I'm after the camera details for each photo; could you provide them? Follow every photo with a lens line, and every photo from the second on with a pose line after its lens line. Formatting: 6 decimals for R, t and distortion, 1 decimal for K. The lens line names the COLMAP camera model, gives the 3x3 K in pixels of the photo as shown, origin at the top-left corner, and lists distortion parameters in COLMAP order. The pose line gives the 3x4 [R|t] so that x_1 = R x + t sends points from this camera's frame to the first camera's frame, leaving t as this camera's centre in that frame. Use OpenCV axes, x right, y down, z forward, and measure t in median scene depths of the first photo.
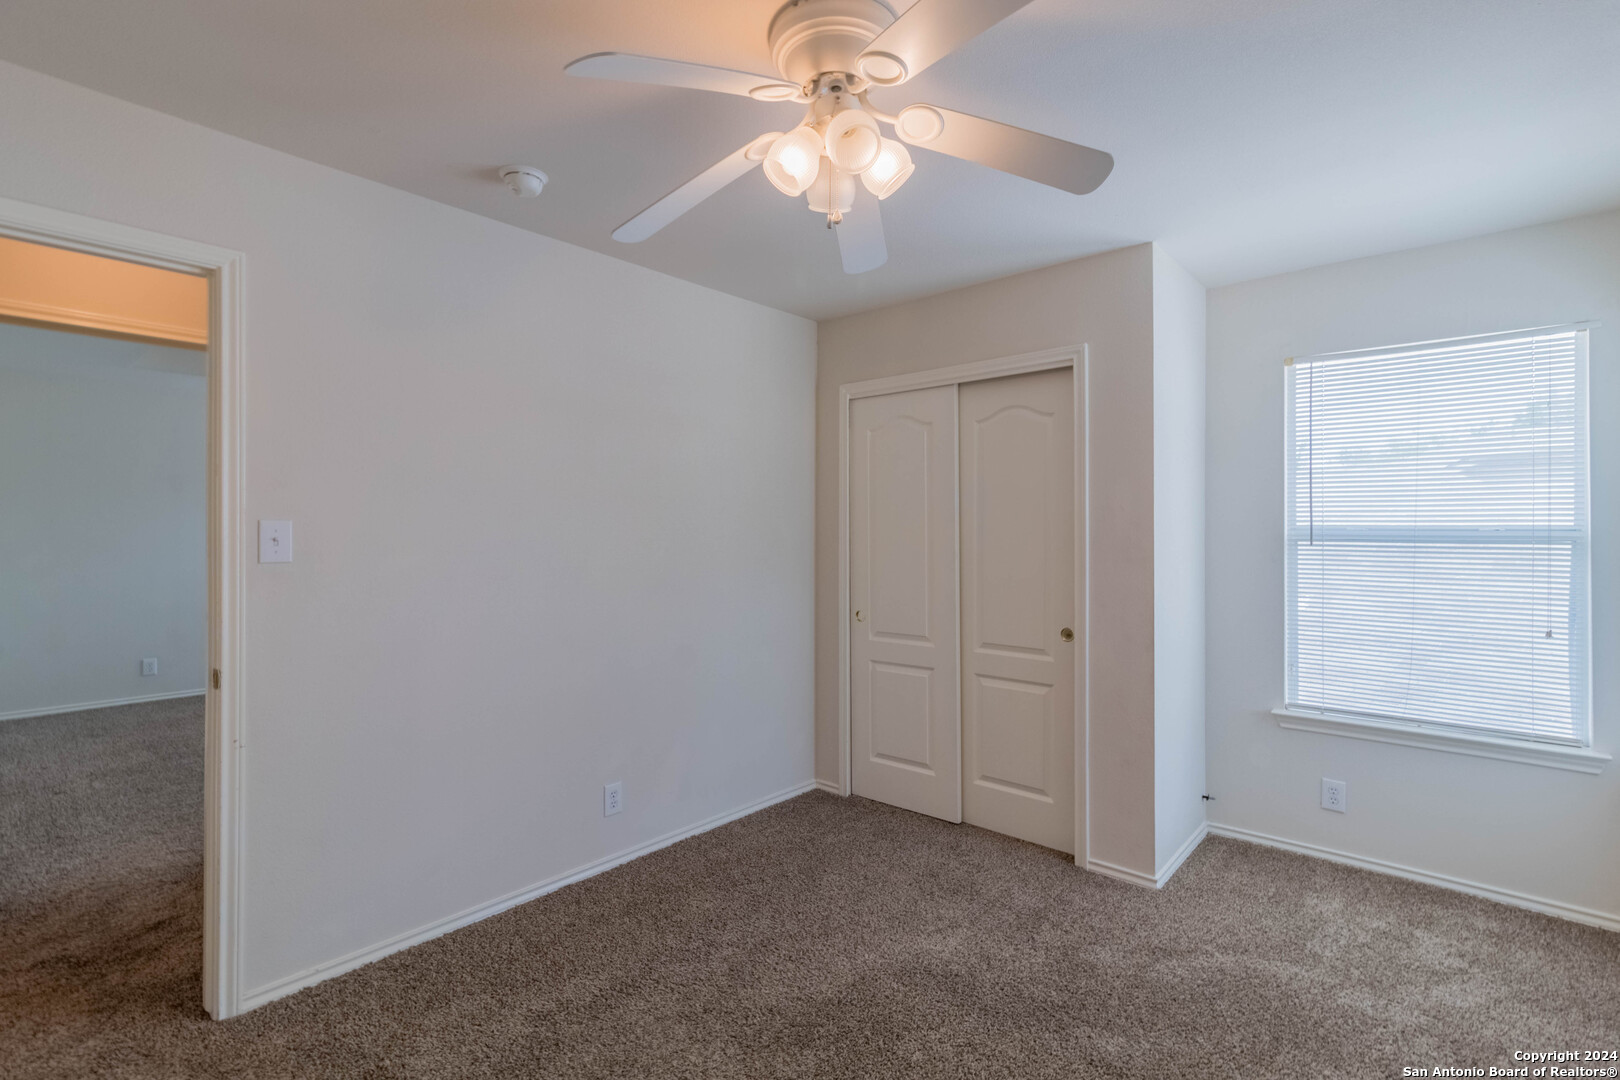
lens RADIAL K [[760.7, 0, 817.3], [0, 760.7, 526.6], [0, 0, 1]] dist [0.002306, 0.000476]
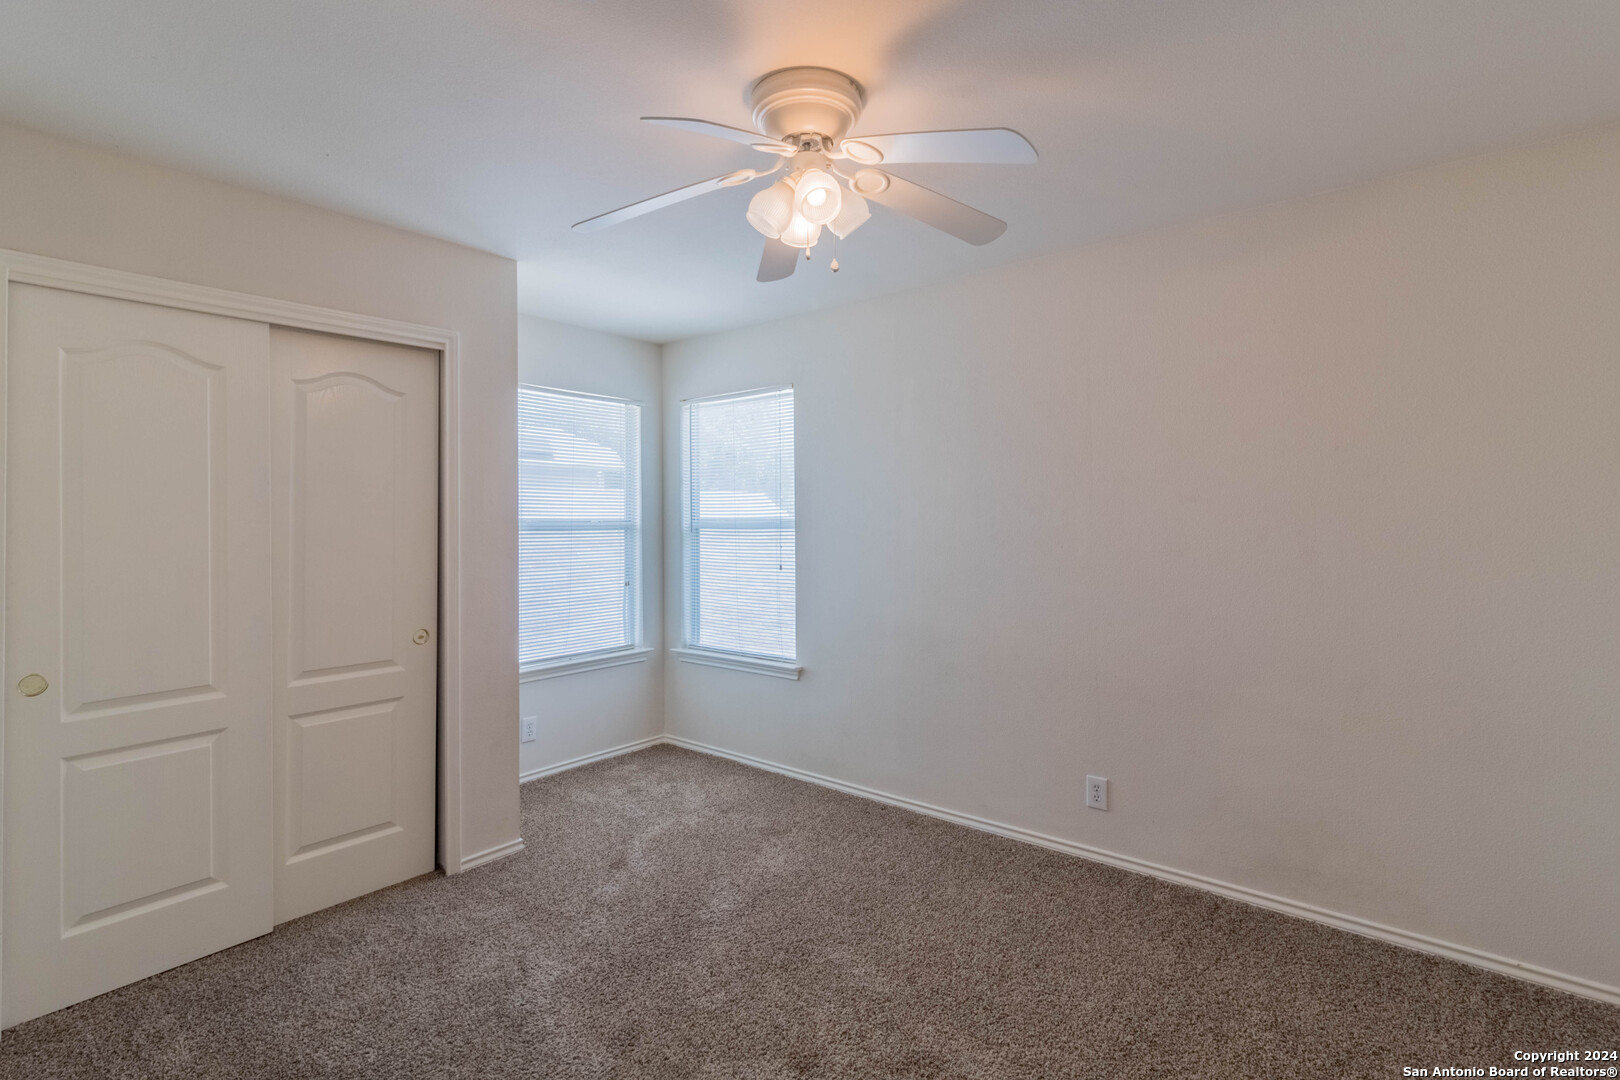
lens RADIAL K [[749.2, 0, 810.6], [0, 749.2, 511.3], [0, 0, 1]] dist [0.002465, 0.000606]
pose [[-0.021127, 0.011612, 0.999709, -0.610459], [0.005727, 0.999918, -0.011493, 0.003198], [-0.999760, 0.005482, -0.021191, 0.563855]]
